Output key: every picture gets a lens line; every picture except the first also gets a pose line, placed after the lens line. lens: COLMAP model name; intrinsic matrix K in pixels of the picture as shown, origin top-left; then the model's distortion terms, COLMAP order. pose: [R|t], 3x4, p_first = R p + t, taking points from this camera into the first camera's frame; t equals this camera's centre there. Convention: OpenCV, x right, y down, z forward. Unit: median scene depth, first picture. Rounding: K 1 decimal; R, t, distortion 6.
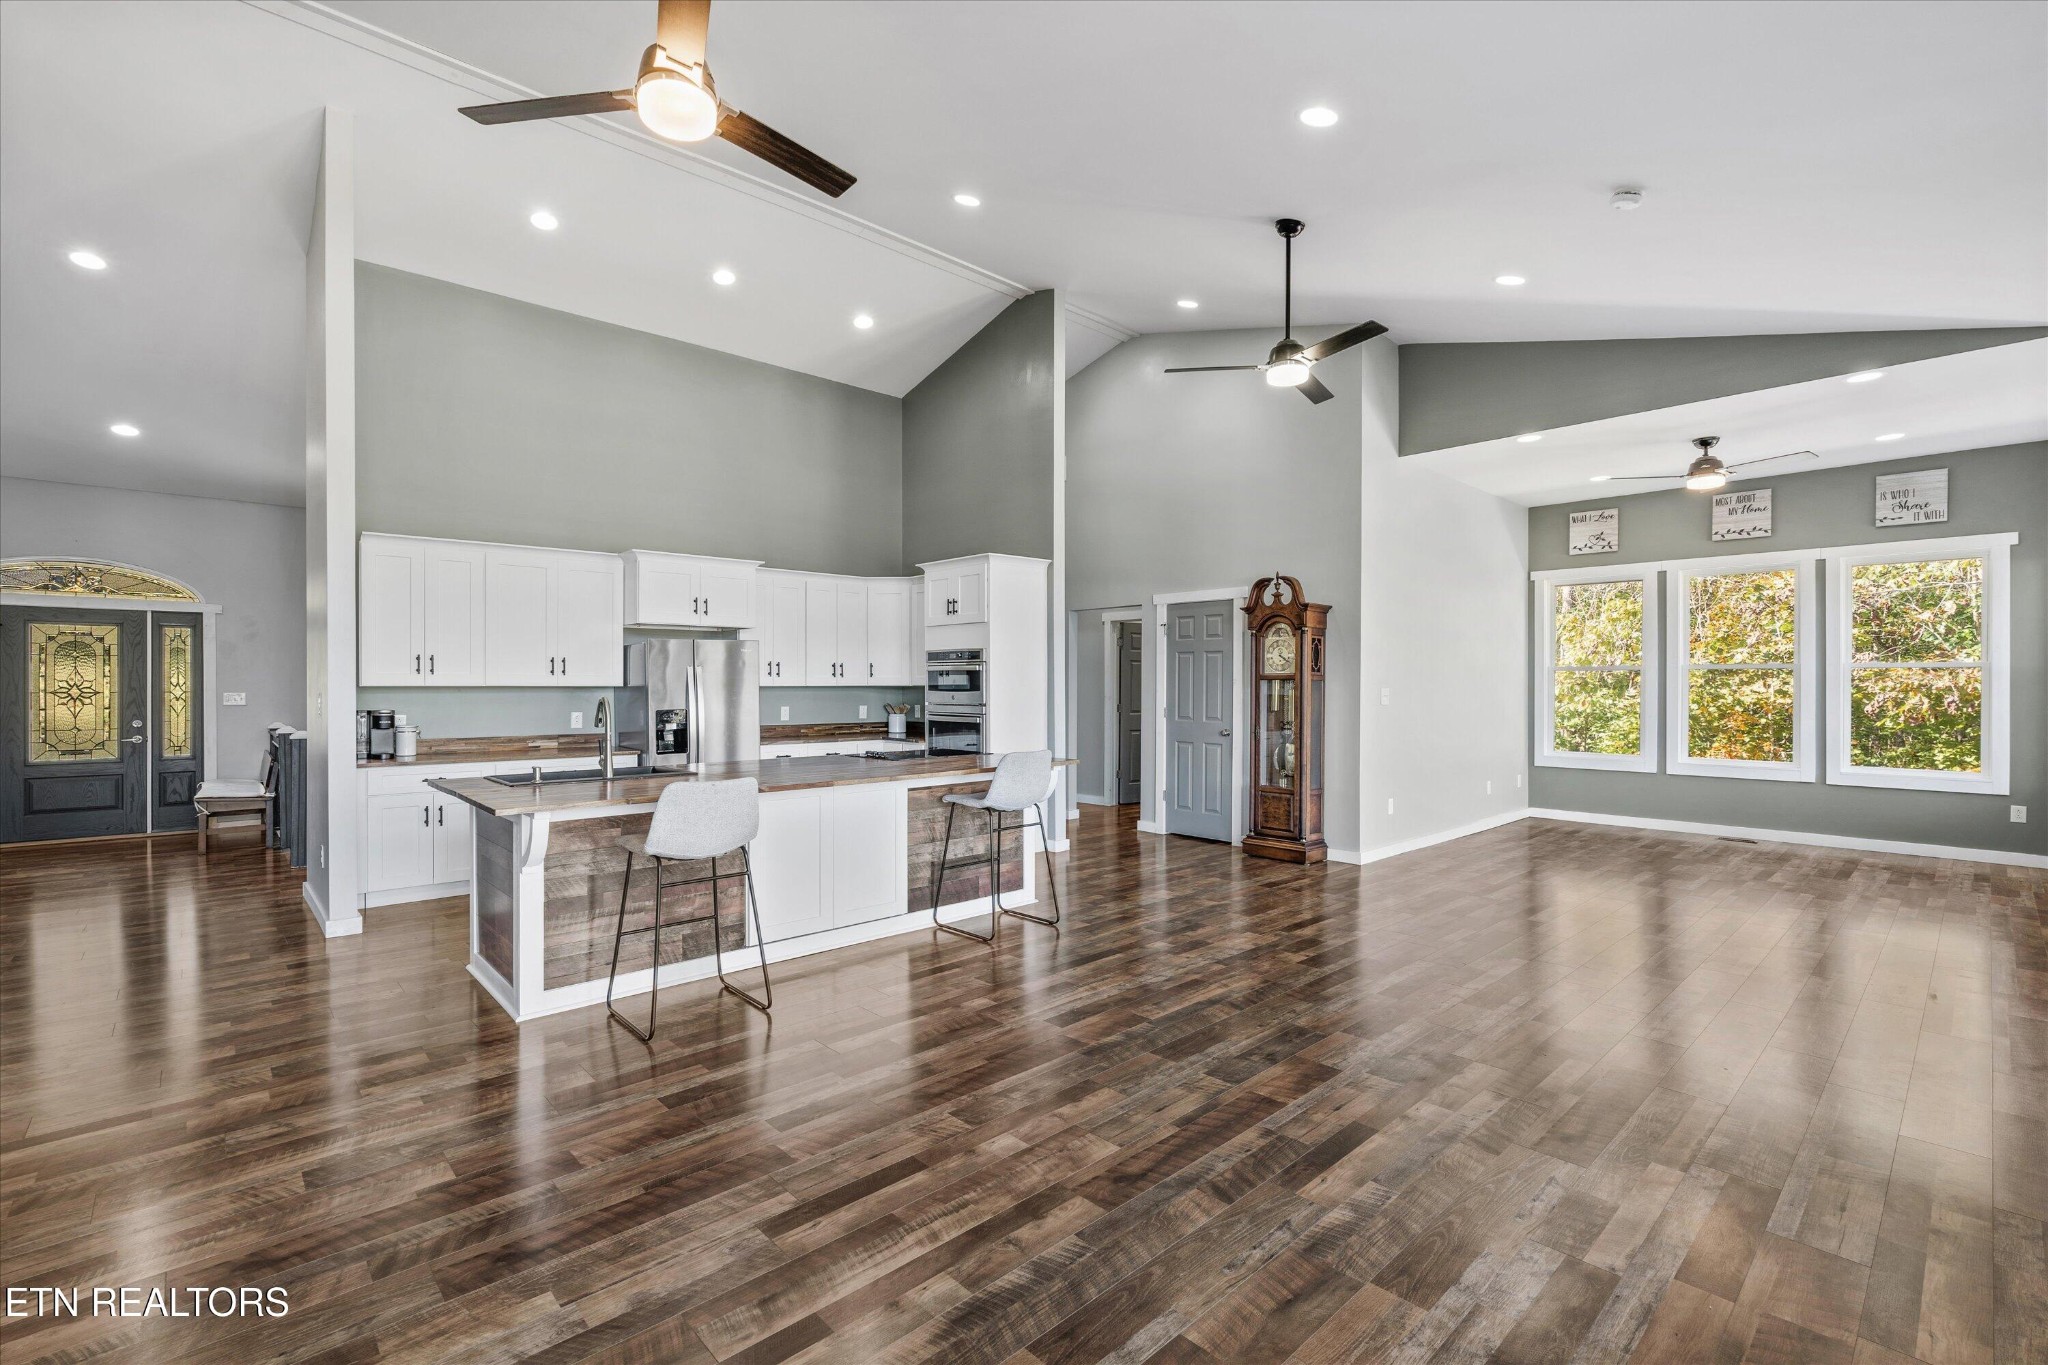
lens RADIAL K [[900.3, 0, 1027.0], [0, 900.3, 674.1], [0, 0, 1]] dist [-0.003827, -0.000408]
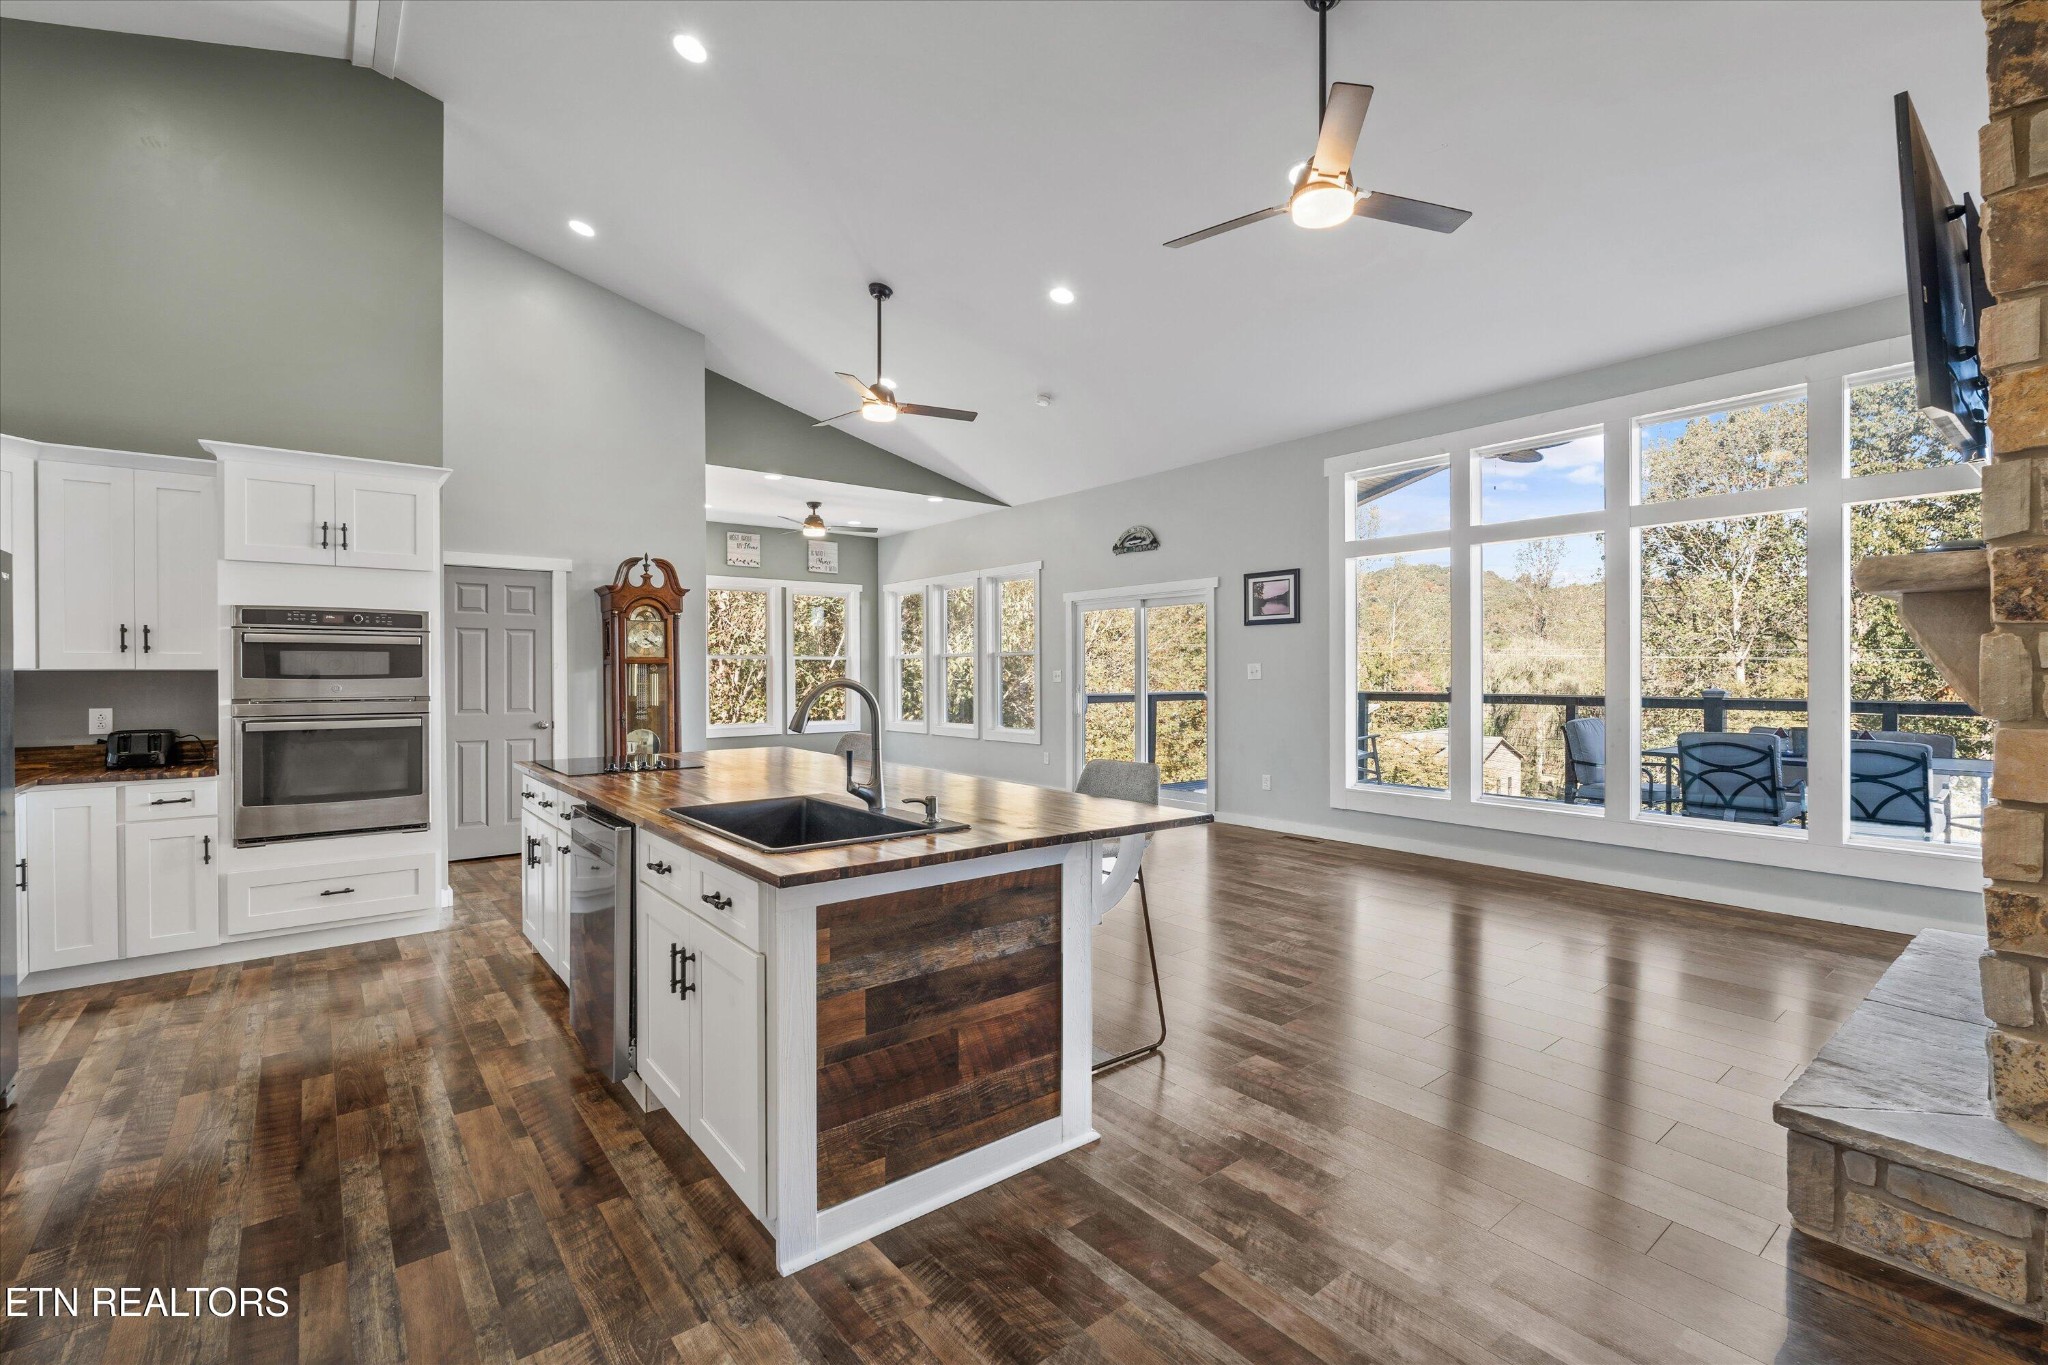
lens RADIAL K [[900.3, 0, 1027.0], [0, 900.3, 674.1], [0, 0, 1]] dist [-0.003827, -0.000408]
pose [[0.071625, -0.003734, 0.997425, -0.665845], [-0.003963, 0.999984, 0.004028, 0.012446], [-0.997424, -0.004241, 0.071609, 0.518350]]
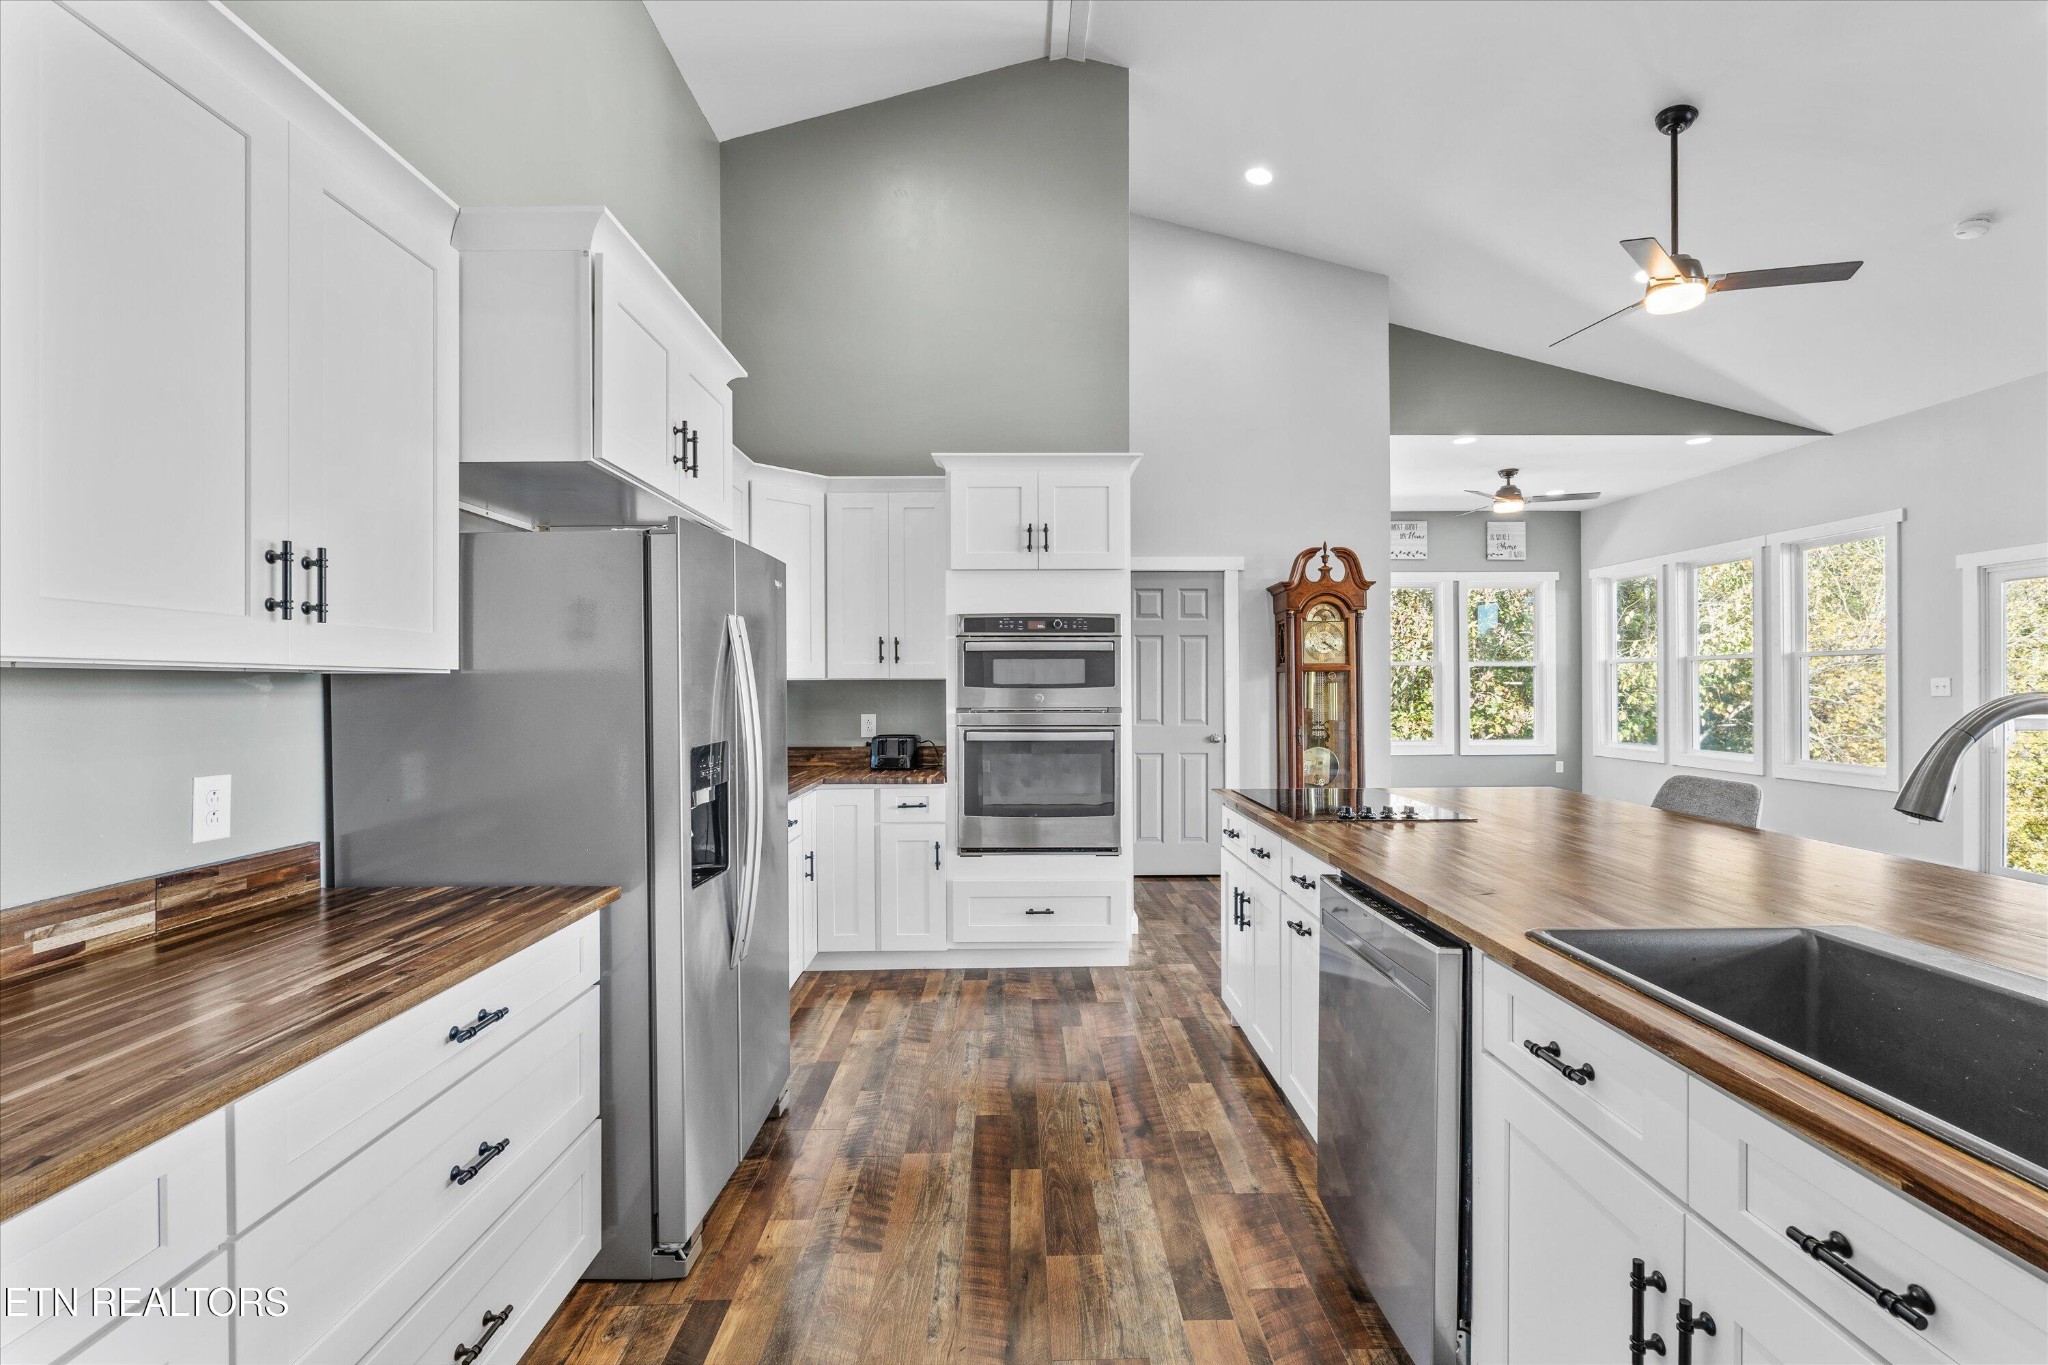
lens RADIAL K [[896.1, 0, 1024.0], [0, 896.1, 682.5], [0, 0, 1]] dist [-0.002708, -0.000288]
pose [[0.670527, -0.002398, 0.741881, -0.526425], [-0.001149, 0.999990, 0.004271, 0.013944], [-0.741884, -0.003716, 0.670518, 0.649656]]
